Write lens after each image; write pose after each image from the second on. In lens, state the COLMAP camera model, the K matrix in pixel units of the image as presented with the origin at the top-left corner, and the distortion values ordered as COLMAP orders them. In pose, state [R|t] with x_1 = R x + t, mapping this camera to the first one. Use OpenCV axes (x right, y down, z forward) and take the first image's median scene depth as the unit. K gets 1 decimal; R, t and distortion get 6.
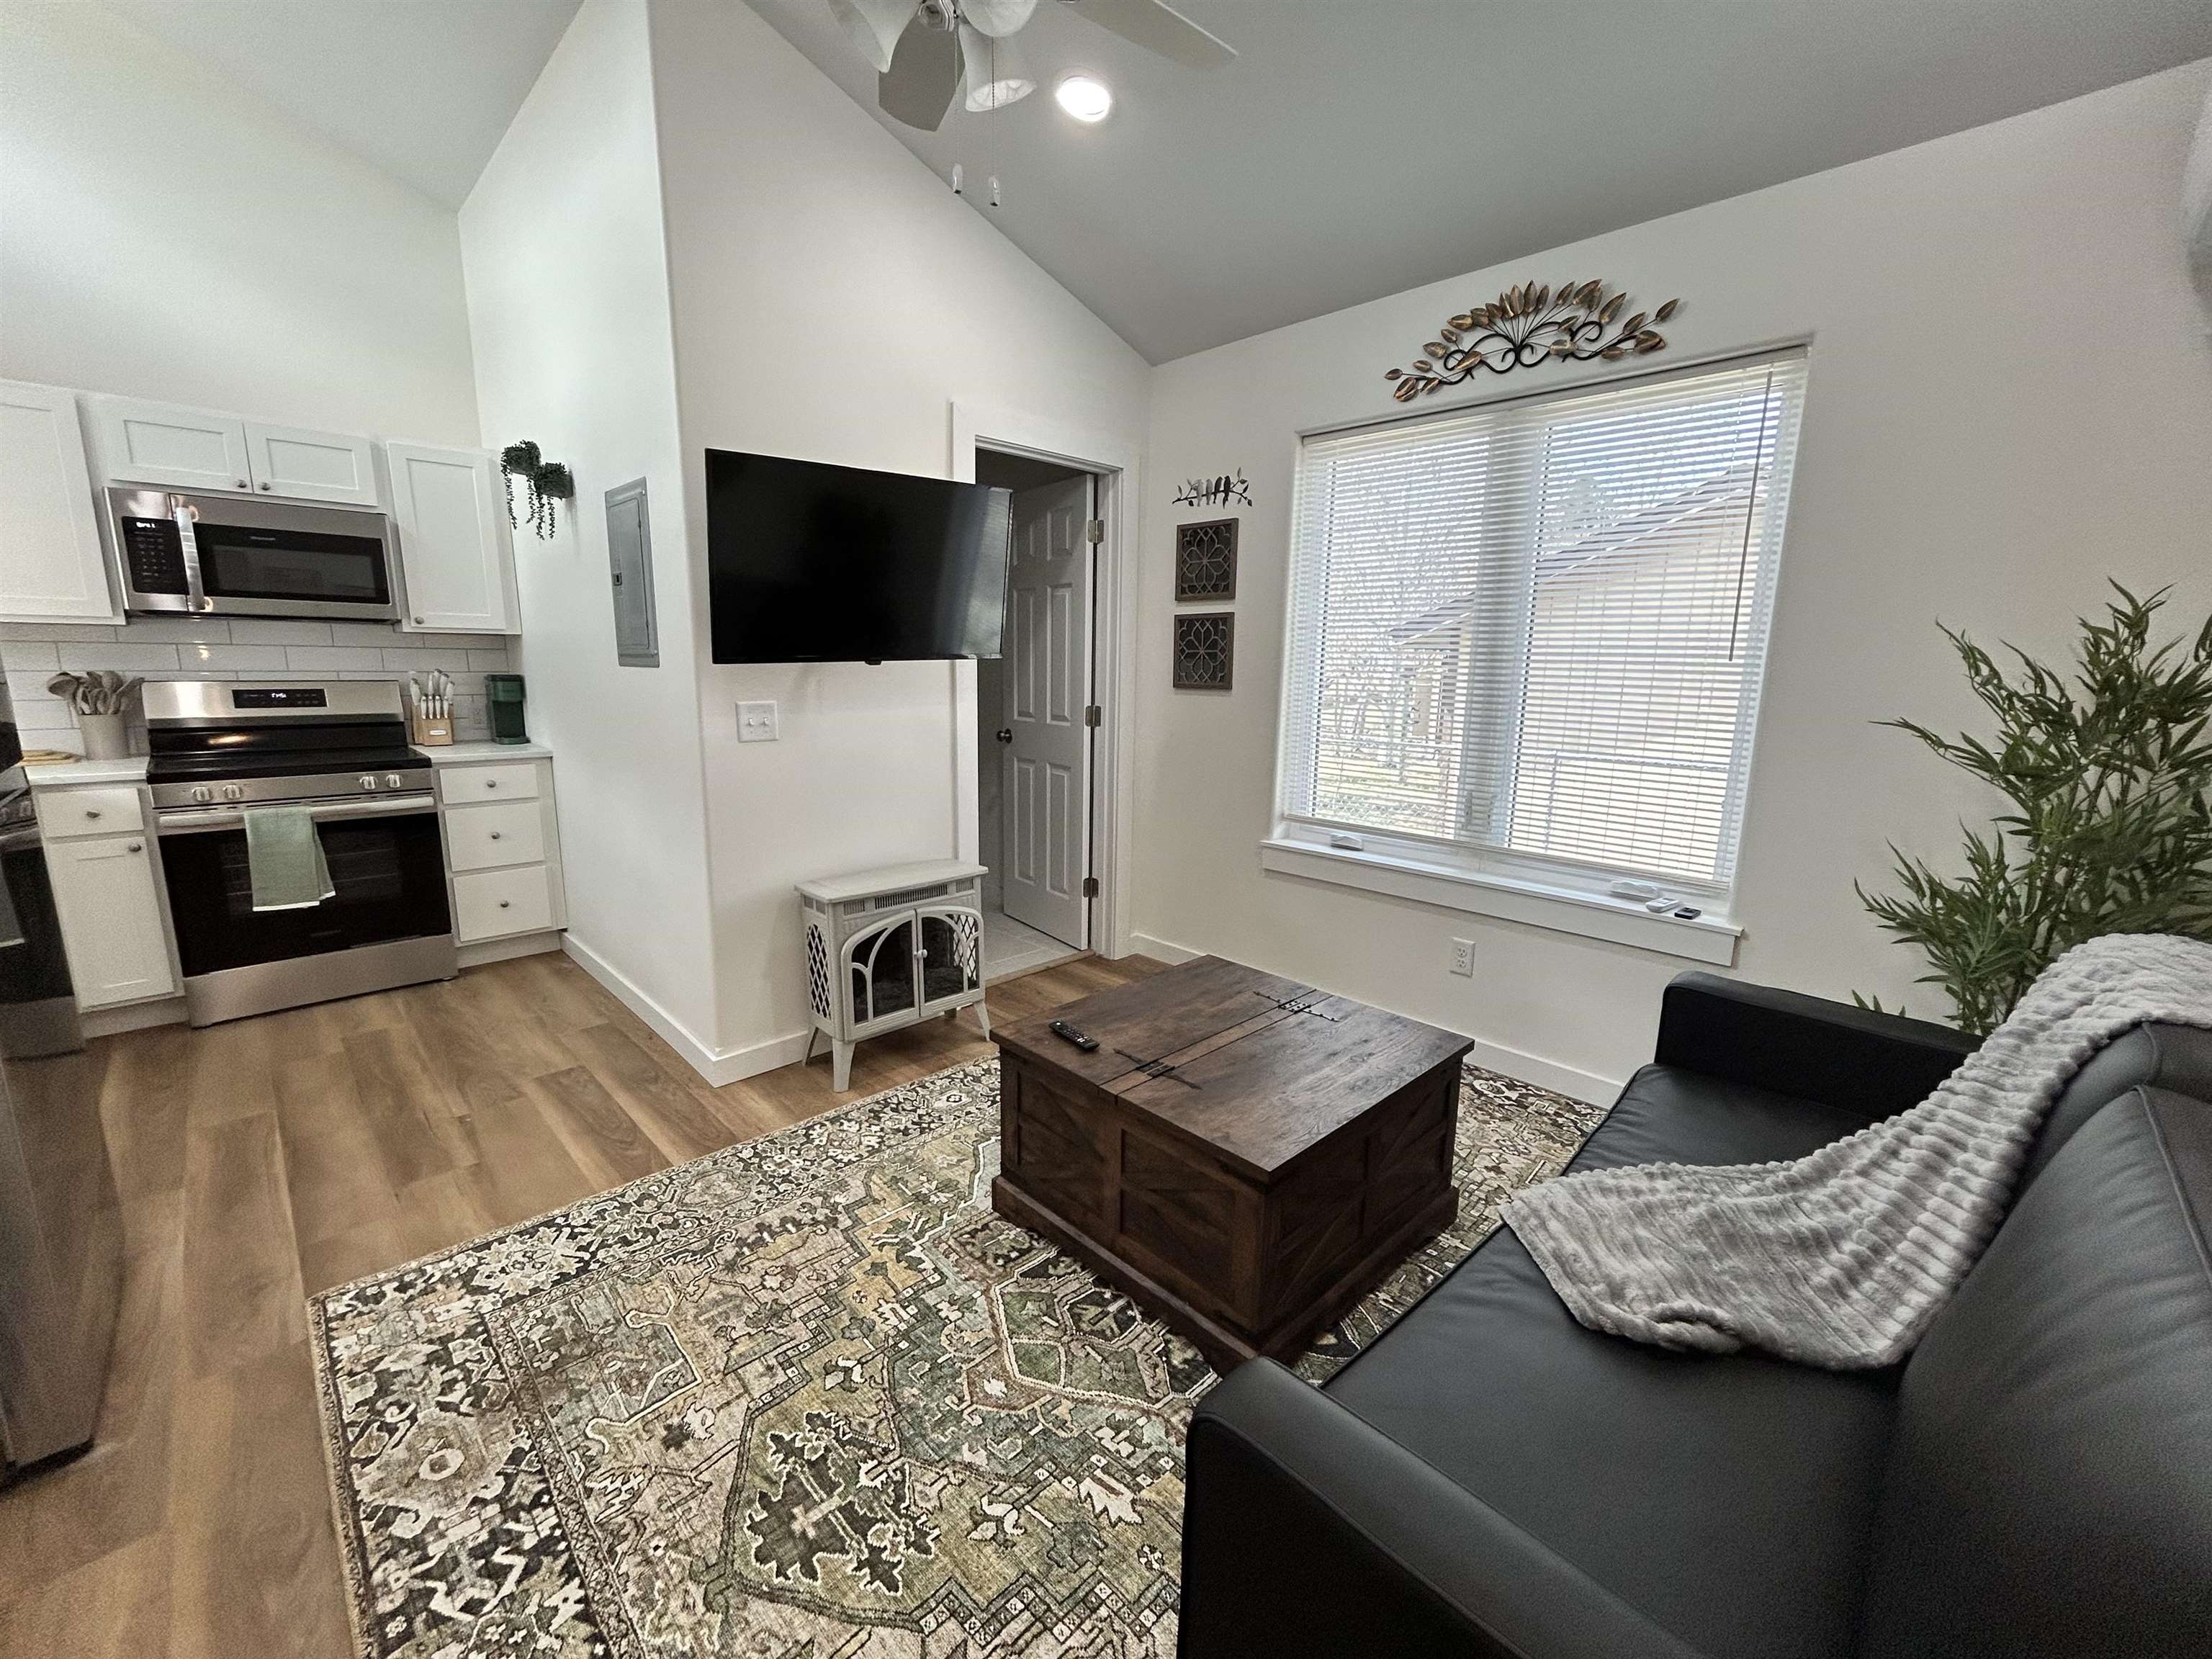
lens RADIAL K [[884.0, 0, 1104.7], [0, 884.0, 816.7], [0, 0, 1]] dist [-0.007589, 0.000298]
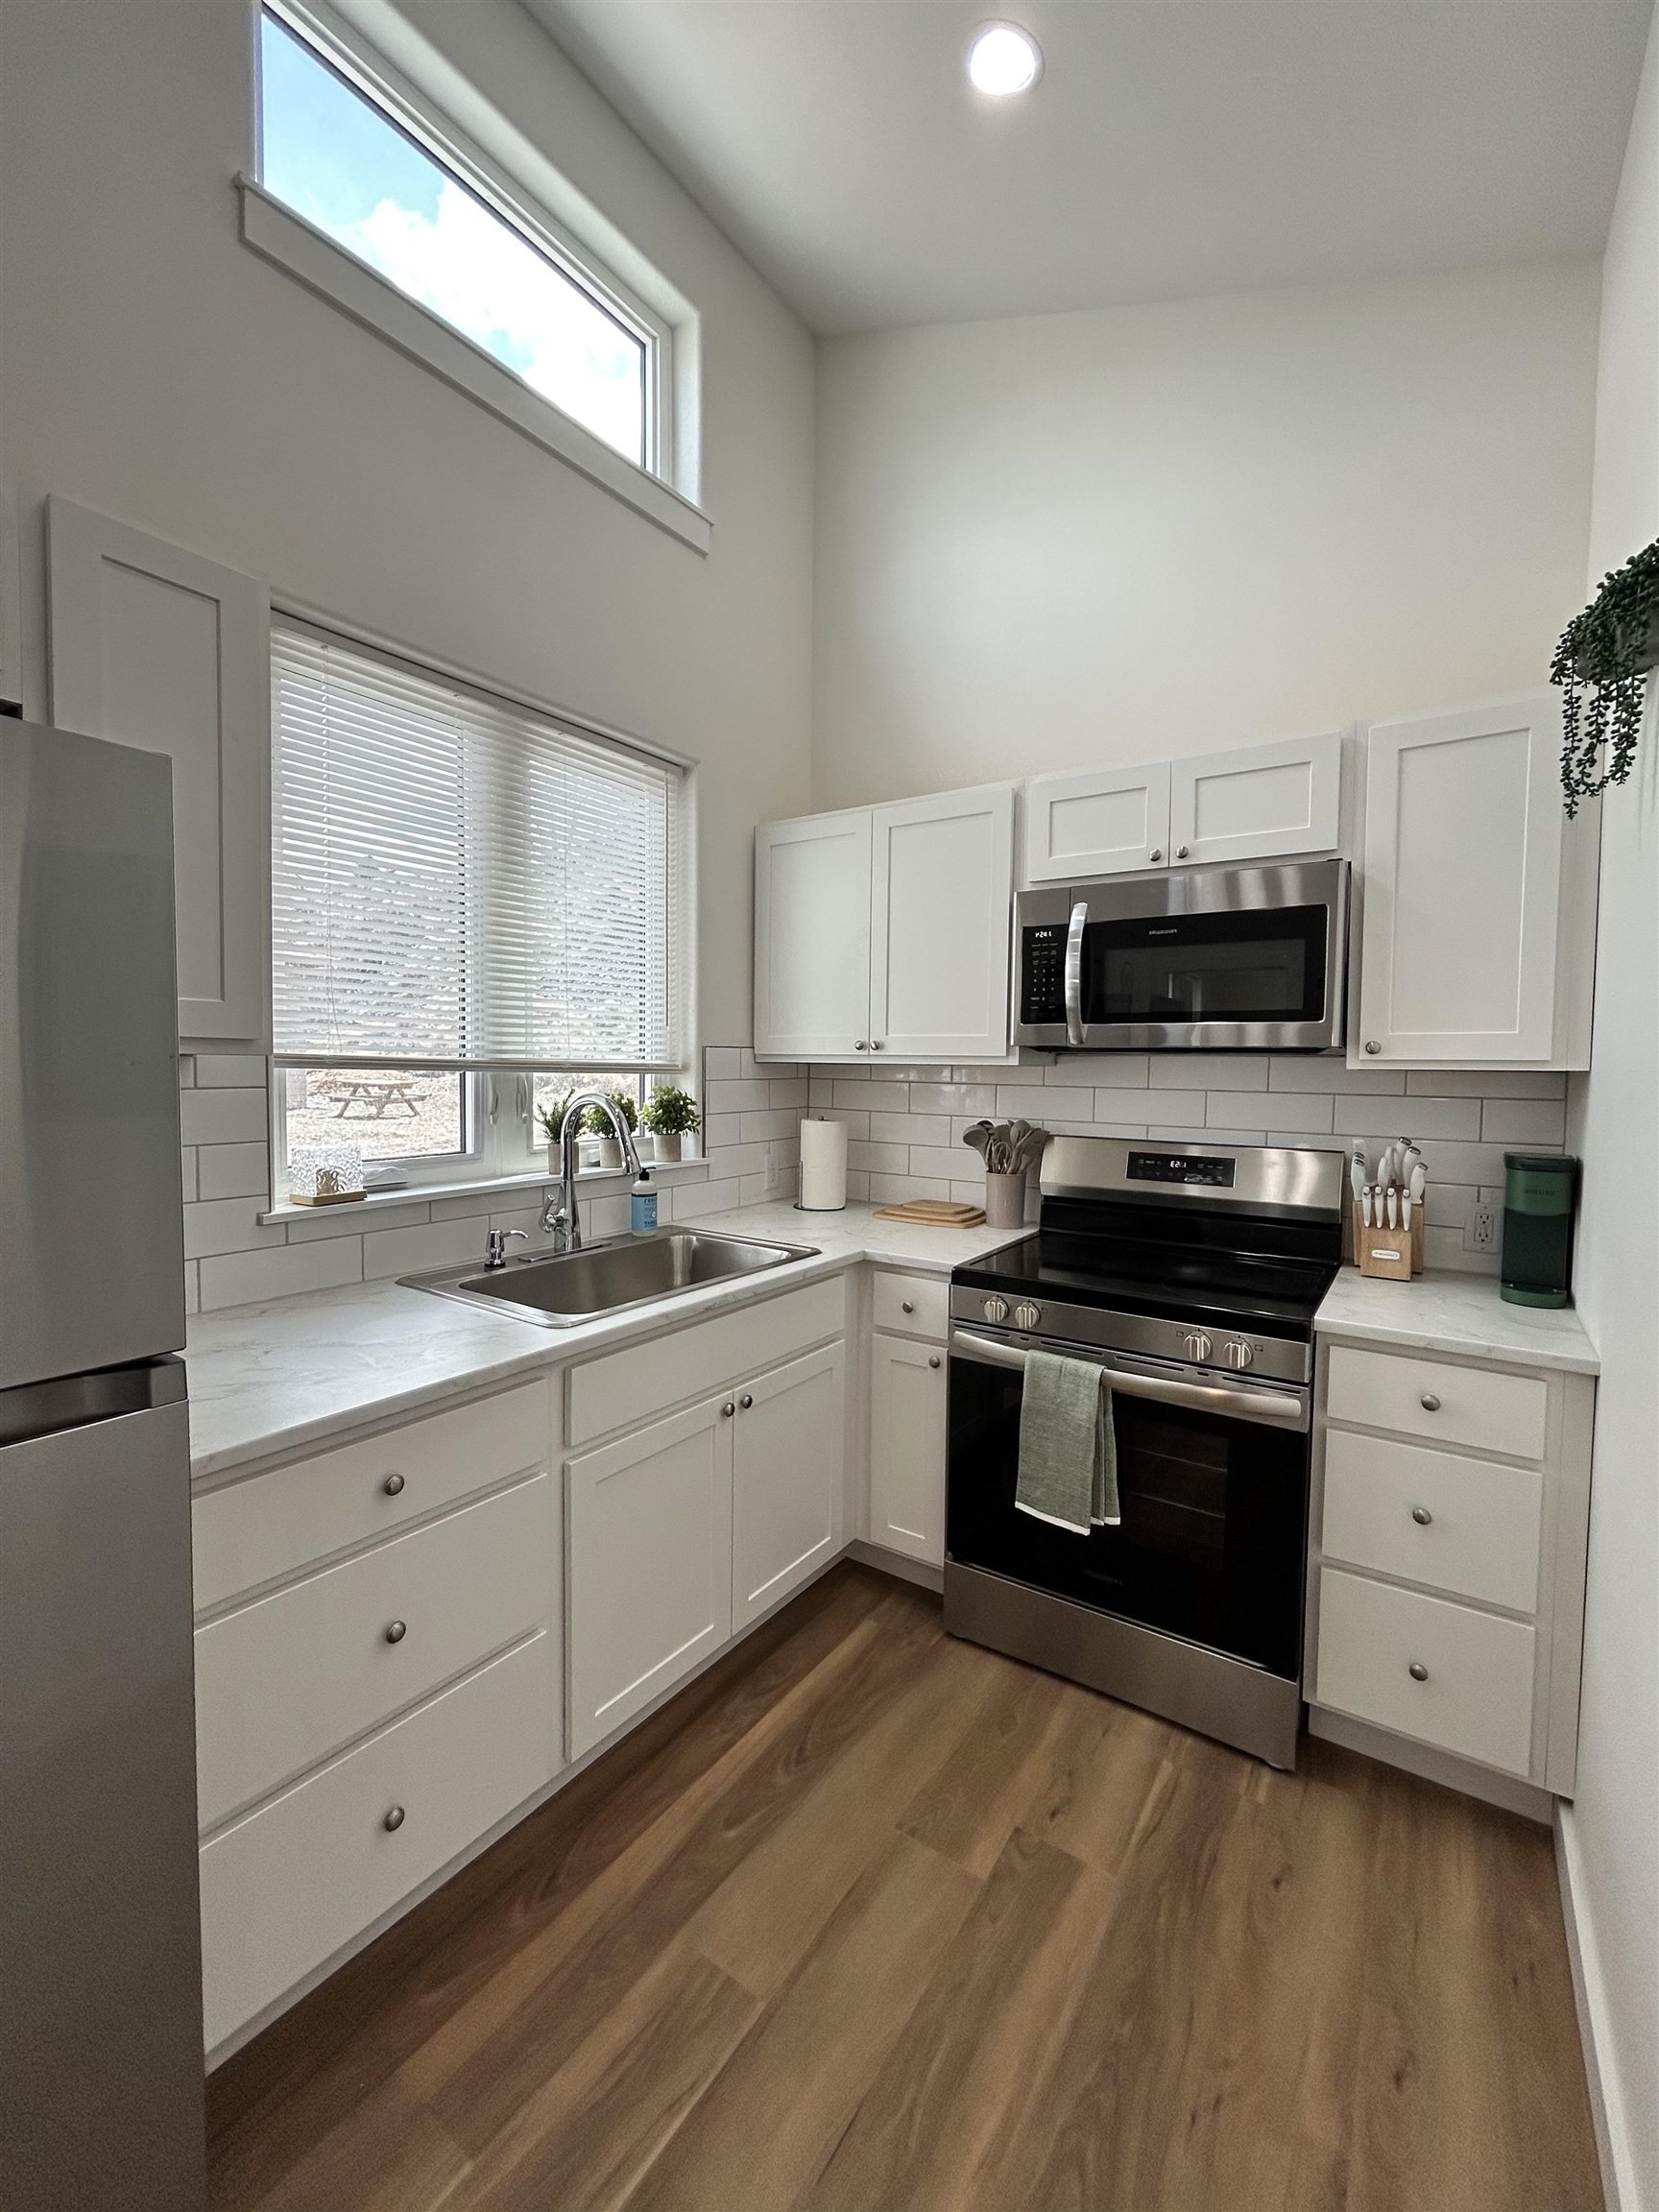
lens RADIAL K [[952.4, 0, 742.6], [0, 952.4, 1118.8], [0, 0, 1]] dist [-0.003534, -0.001372]
pose [[0.186863, 0.037393, -0.981674, -0.307312], [-0.181444, 0.983397, 0.002921, -0.121367], [0.965484, 0.177573, 0.190545, 0.567895]]
